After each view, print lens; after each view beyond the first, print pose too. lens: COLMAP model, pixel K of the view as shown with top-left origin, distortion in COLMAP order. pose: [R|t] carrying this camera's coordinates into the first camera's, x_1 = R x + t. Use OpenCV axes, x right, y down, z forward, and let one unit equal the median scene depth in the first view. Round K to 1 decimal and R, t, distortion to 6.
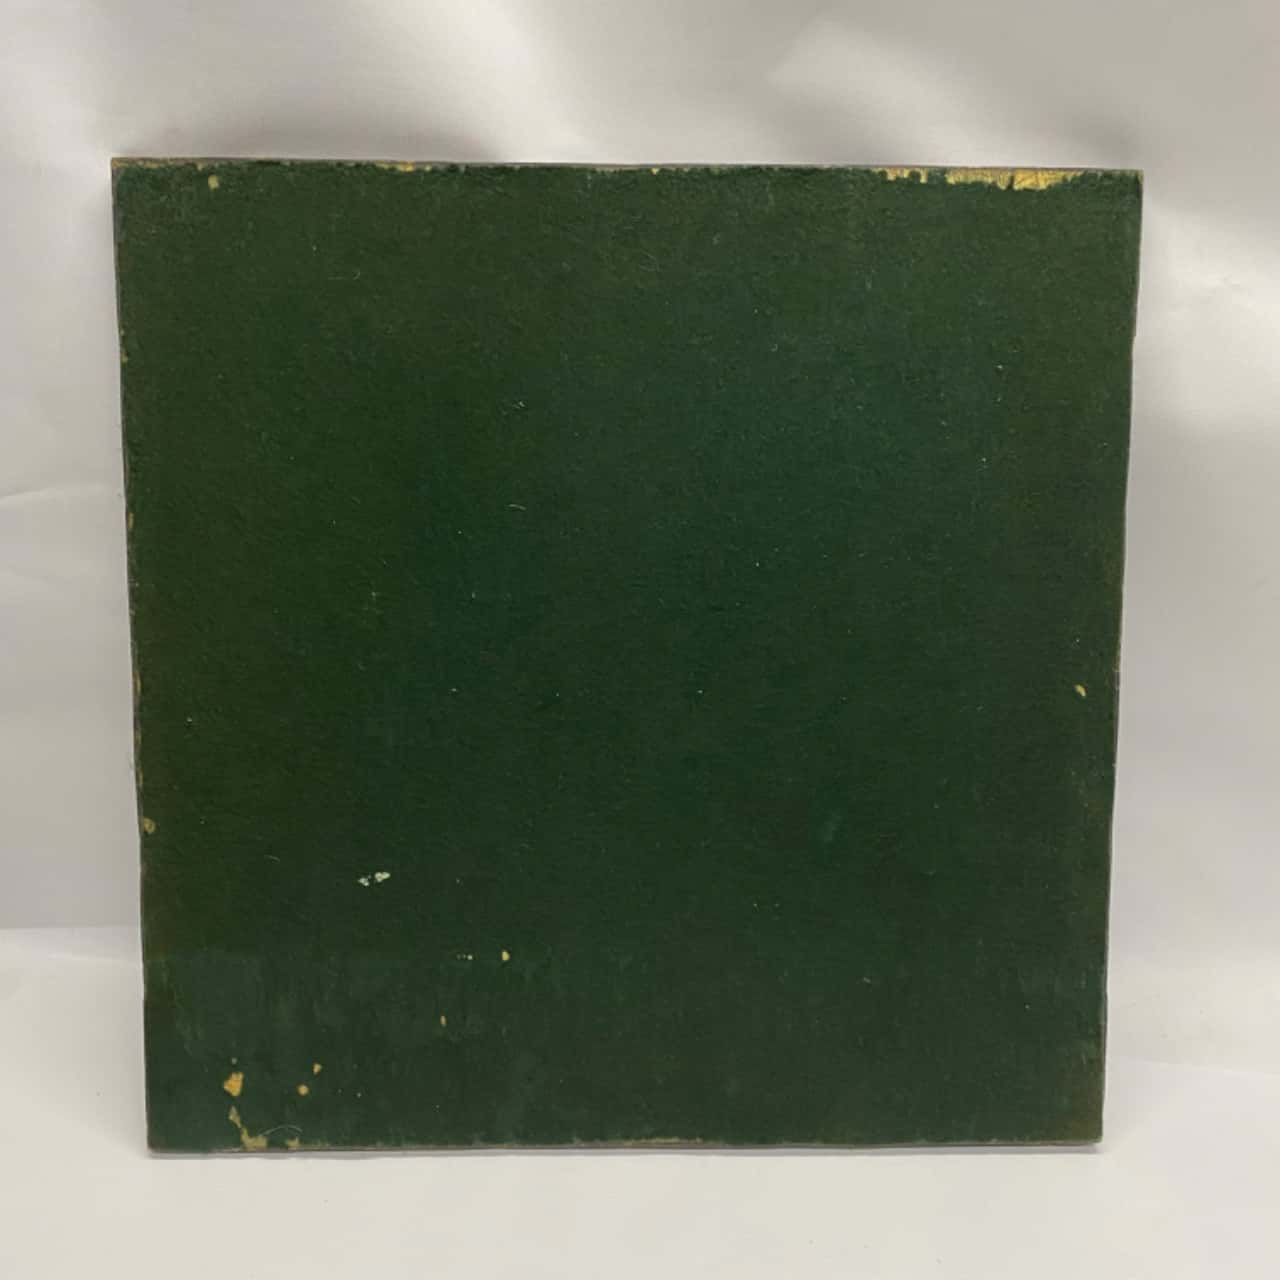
lens RADIAL K [[1336.4, 0, 643.9], [0, 1336.4, 634.5], [0, 0, 1]] dist [0.049936, -0.155792]
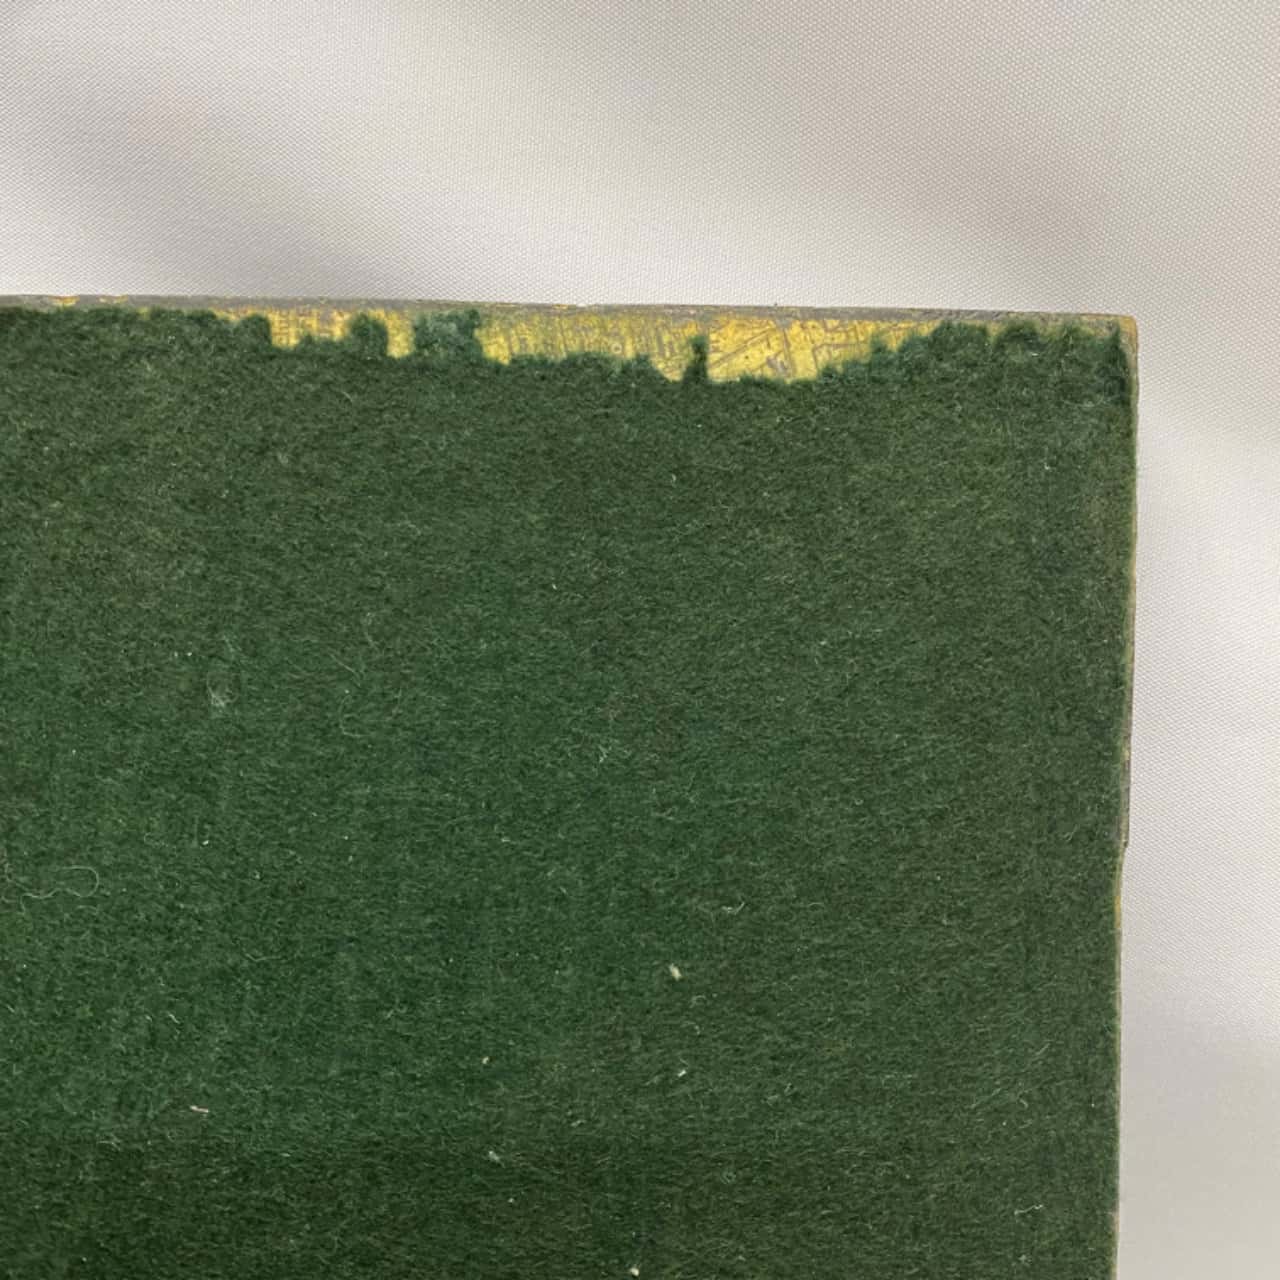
lens RADIAL K [[1322.3, 0, 644.7], [0, 1322.3, 643.8], [0, 0, 1]] dist [0.134033, -0.438891]
pose [[0.999411, -0.003780, 0.034112, 0.251716], [0.006748, 0.996156, -0.087342, -0.247929], [-0.033651, 0.087521, 0.995594, 0.711950]]
